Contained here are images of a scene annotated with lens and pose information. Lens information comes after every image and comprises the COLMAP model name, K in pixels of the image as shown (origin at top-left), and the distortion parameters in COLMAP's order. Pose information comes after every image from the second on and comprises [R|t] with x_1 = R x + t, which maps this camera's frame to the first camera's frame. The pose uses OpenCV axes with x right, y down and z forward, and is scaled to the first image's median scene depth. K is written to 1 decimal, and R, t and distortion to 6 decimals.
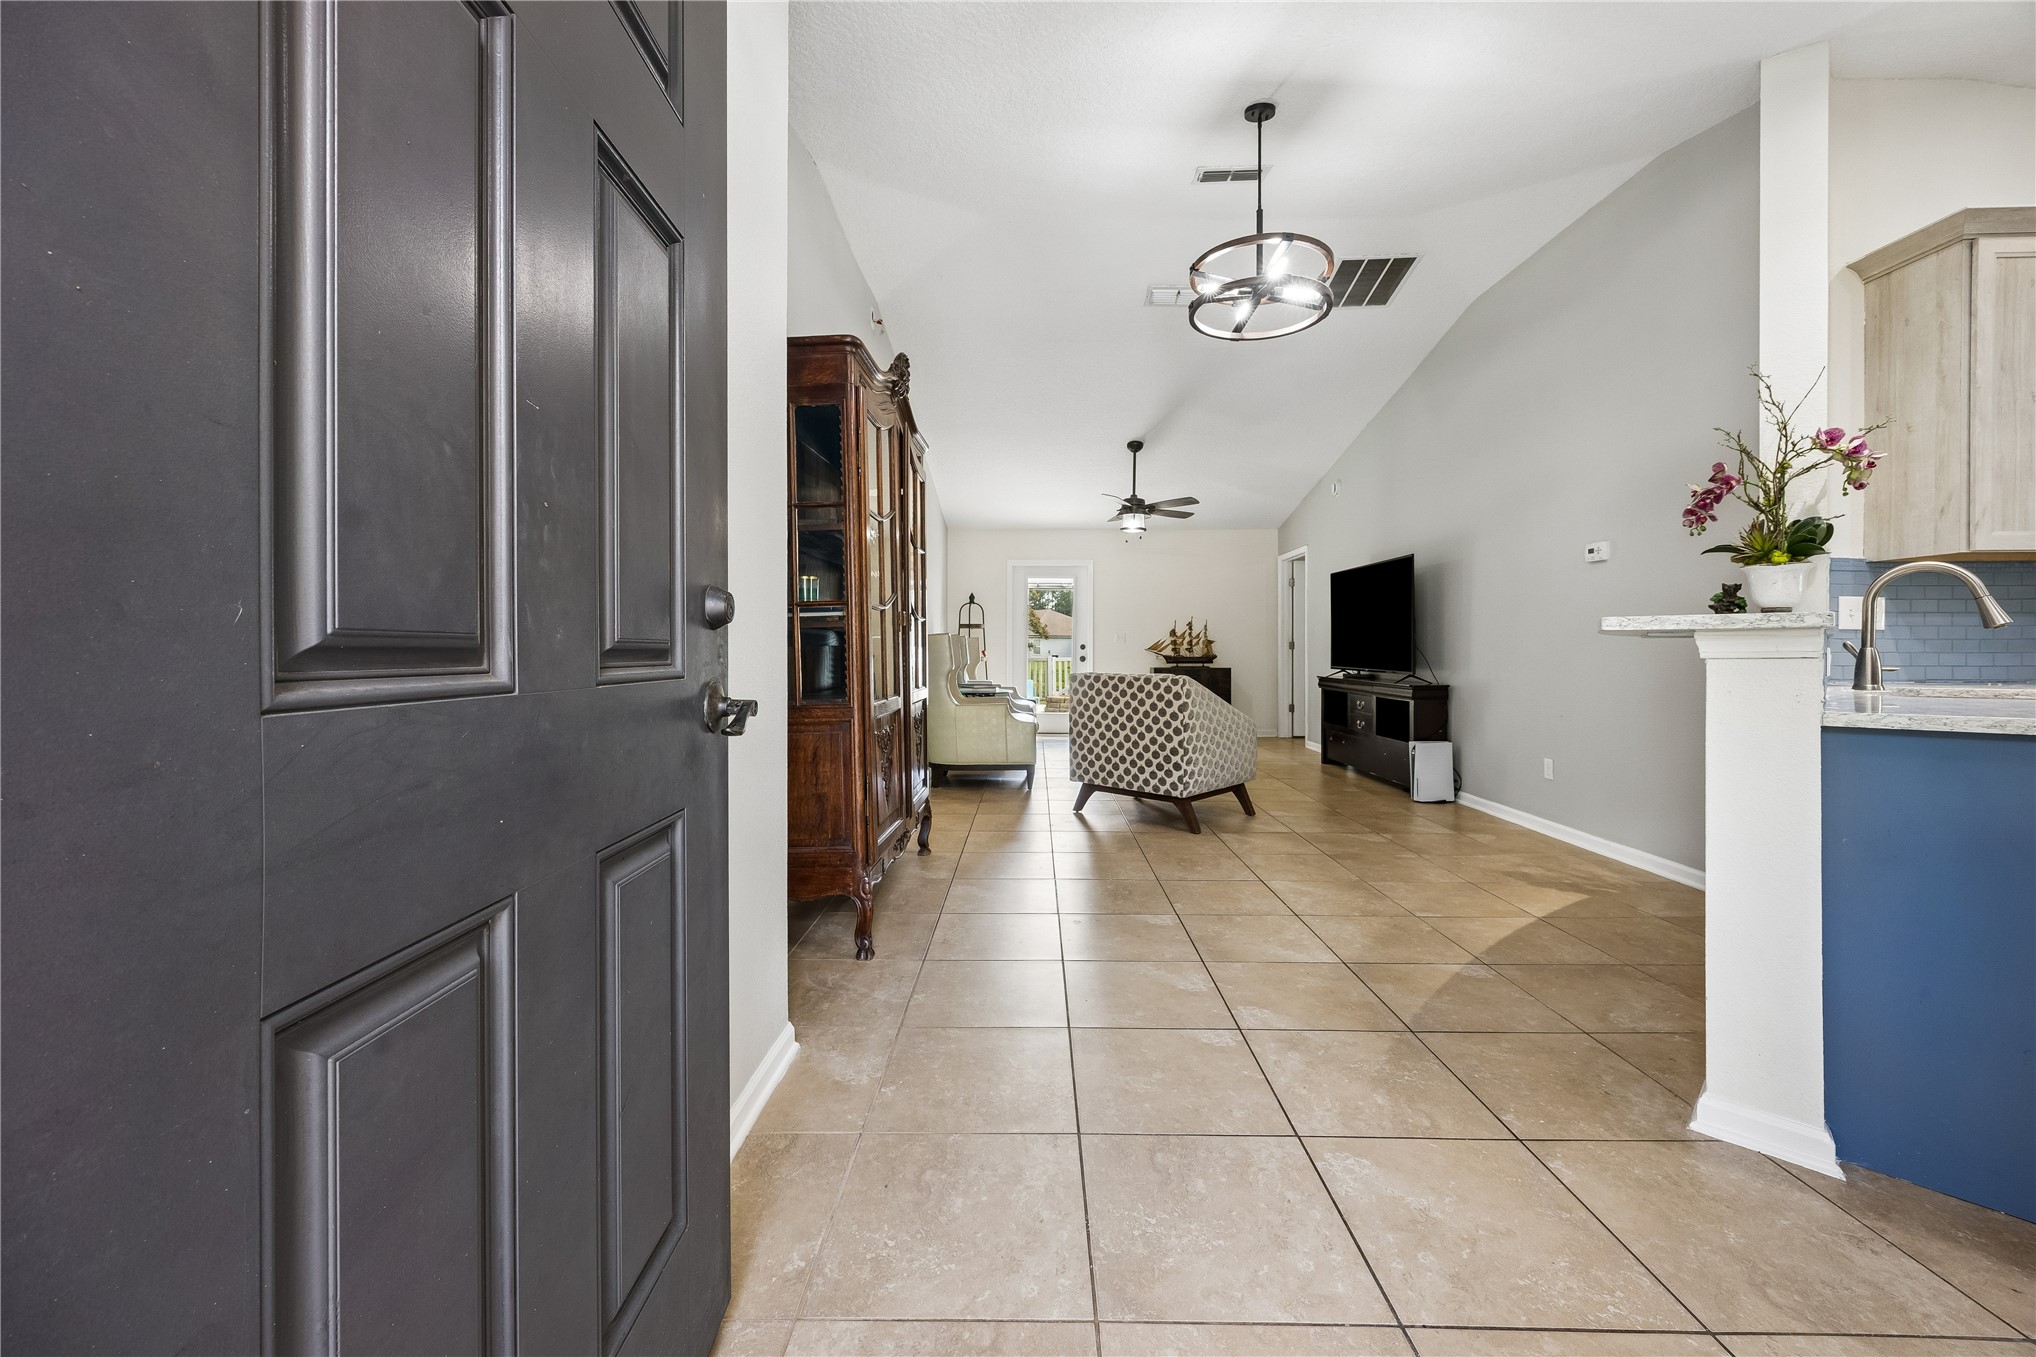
lens RADIAL K [[774.3, 0, 1014.8], [0, 774.3, 661.4], [0, 0, 1]] dist [-0.000858, -0.001128]
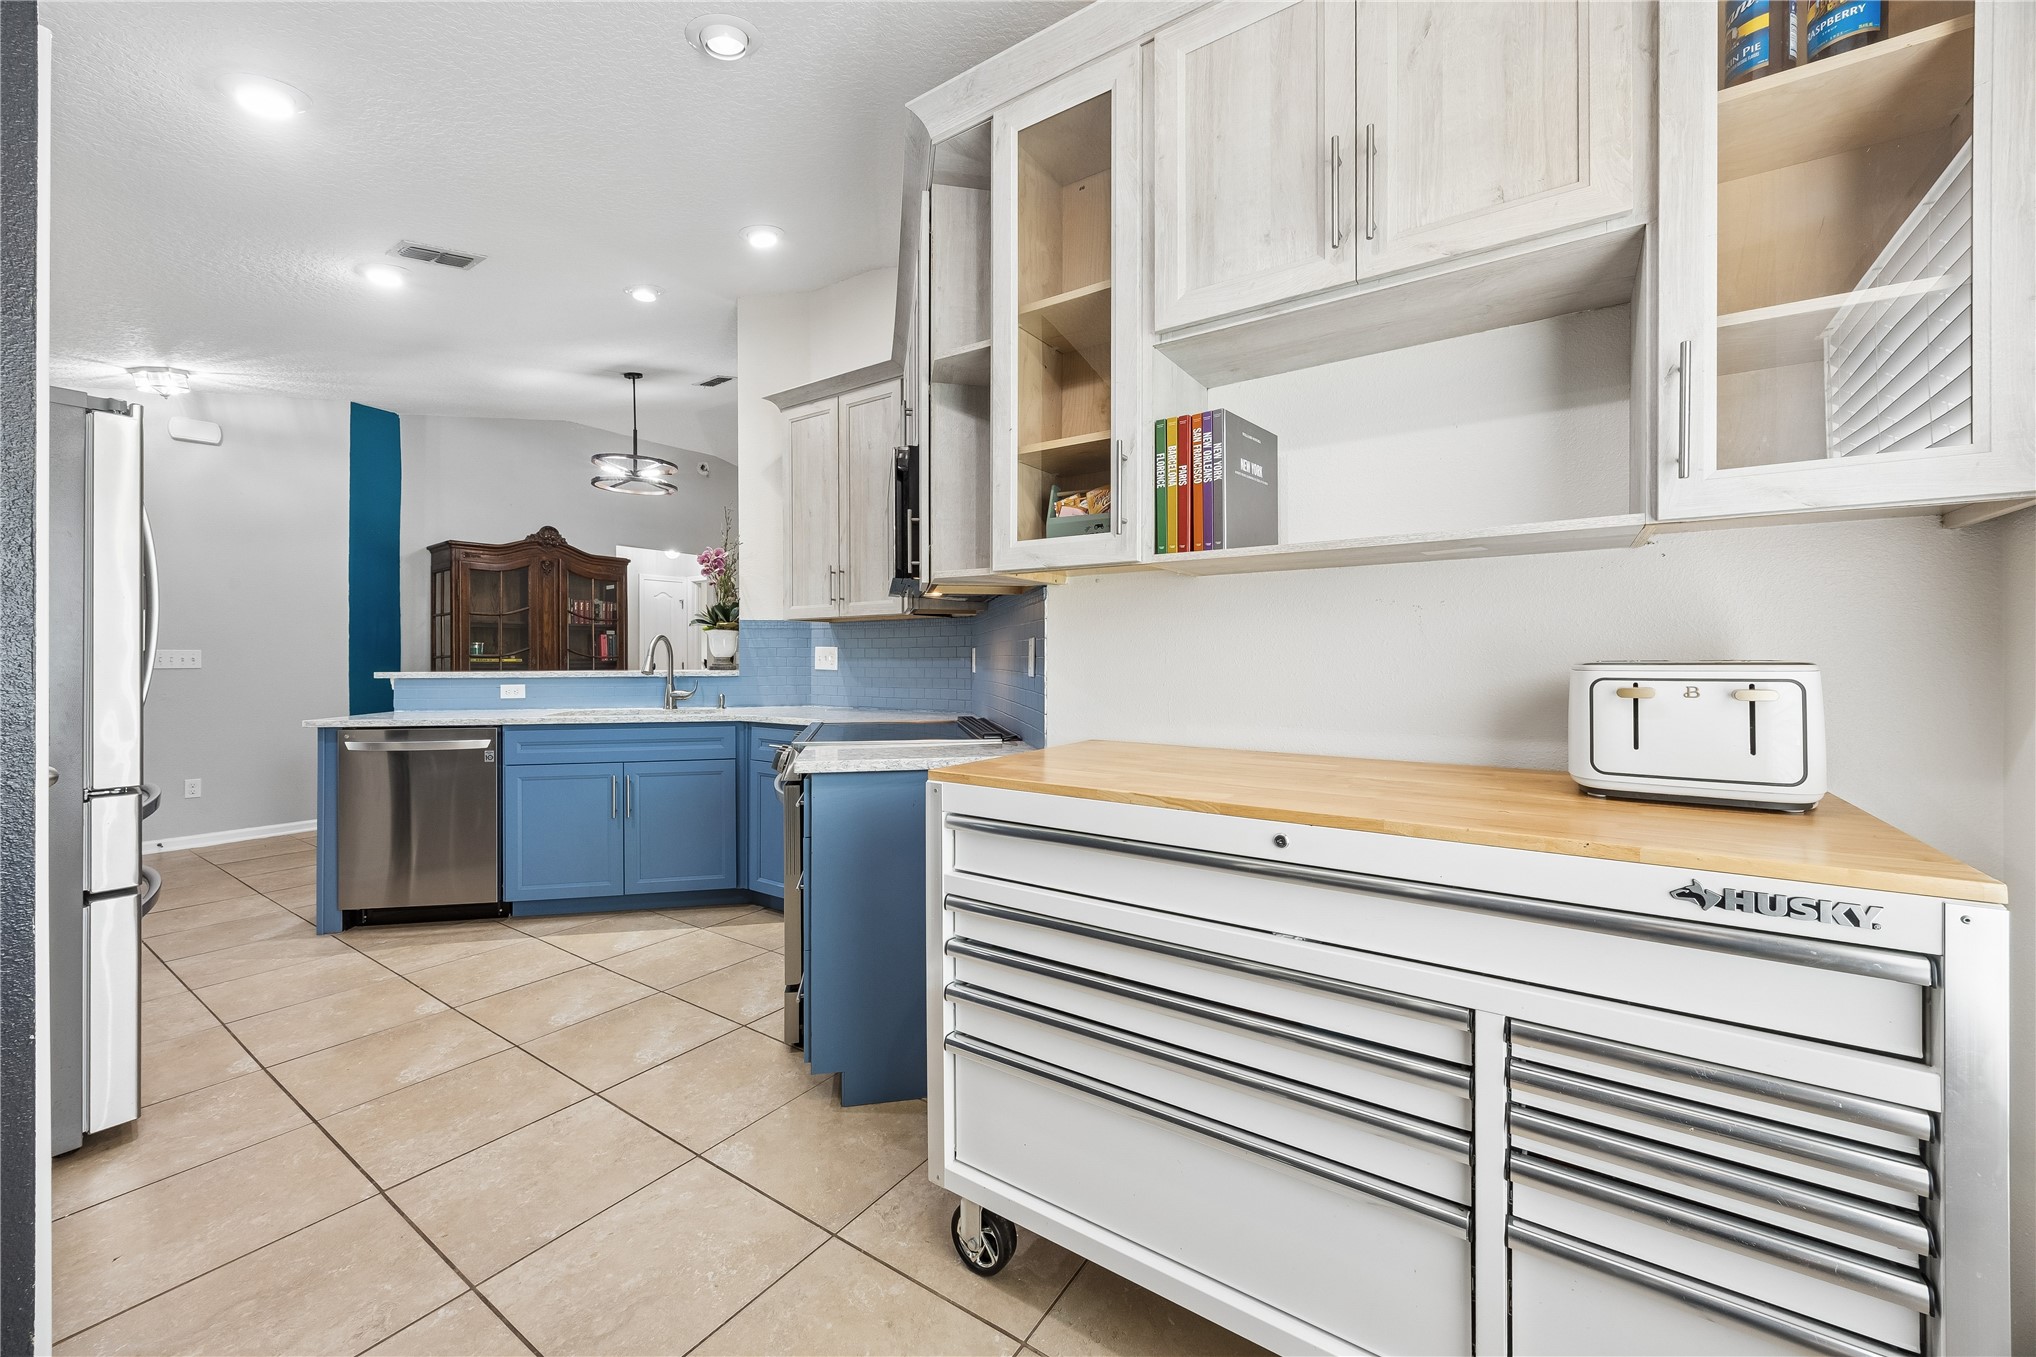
lens RADIAL K [[774.3, 0, 1027.6], [0, 774.3, 660.6], [0, 0, 1]] dist [-0.000858, -0.001128]
pose [[0.845029, 0.000116, -0.534720, 1.463513], [-0.002926, 0.999986, -0.004407, -0.035316], [0.534712, 0.005289, 0.845018, -0.008939]]
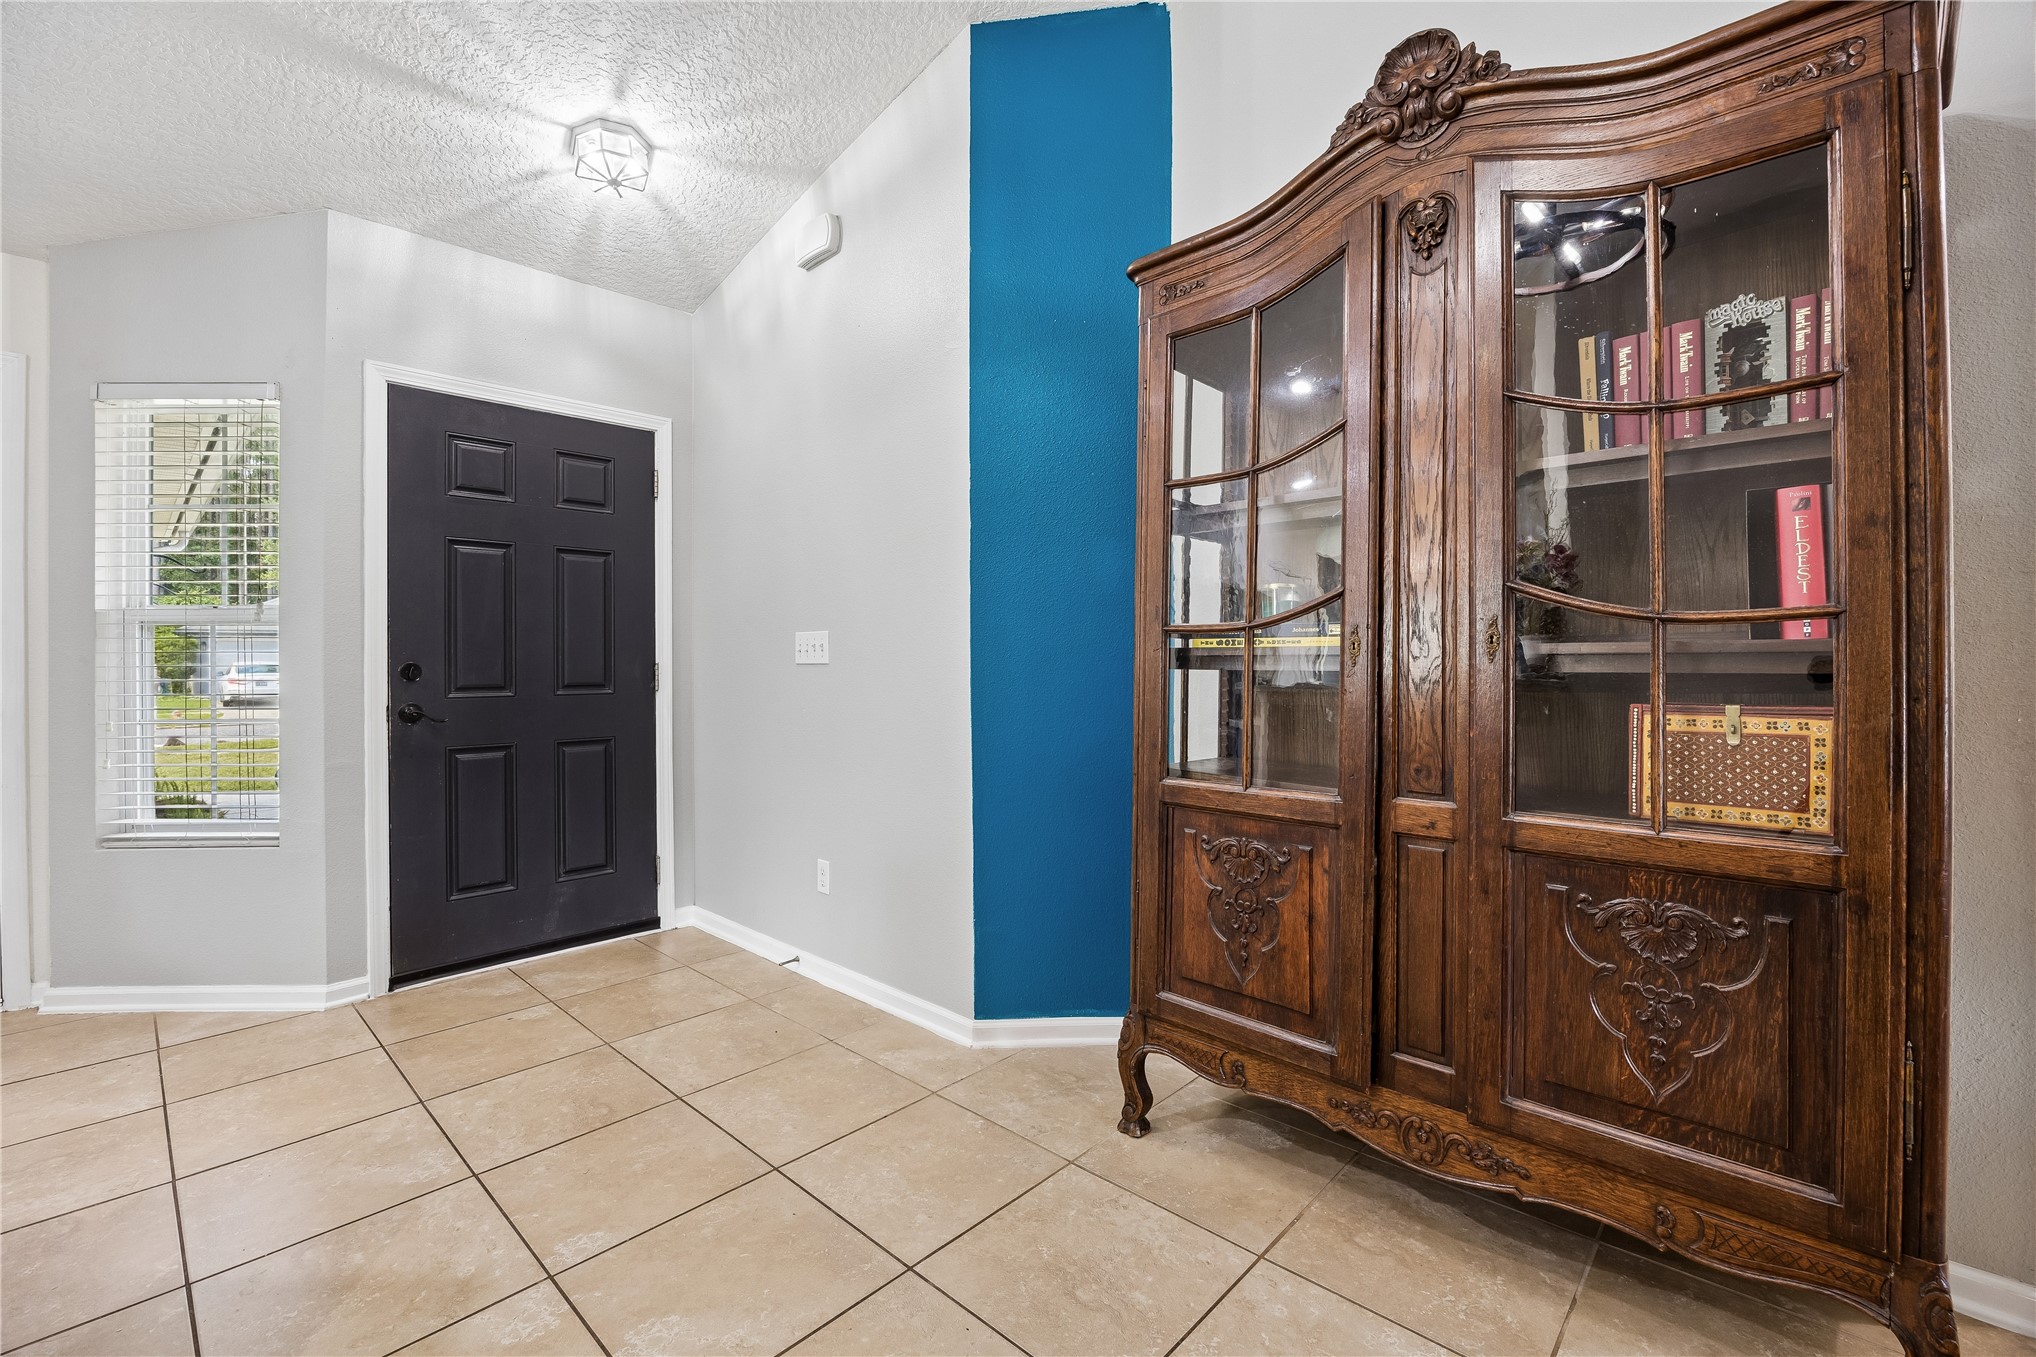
lens RADIAL K [[883.2, 0, 1034.8], [0, 883.2, 661.1], [0, 0, 1]] dist [-0.013094, 0.000222]
pose [[-0.663745, -0.000458, -0.747959, 0.281406], [-0.001161, 0.999999, 0.000418, -0.027696], [0.747958, 0.001146, -0.663745, 0.882653]]
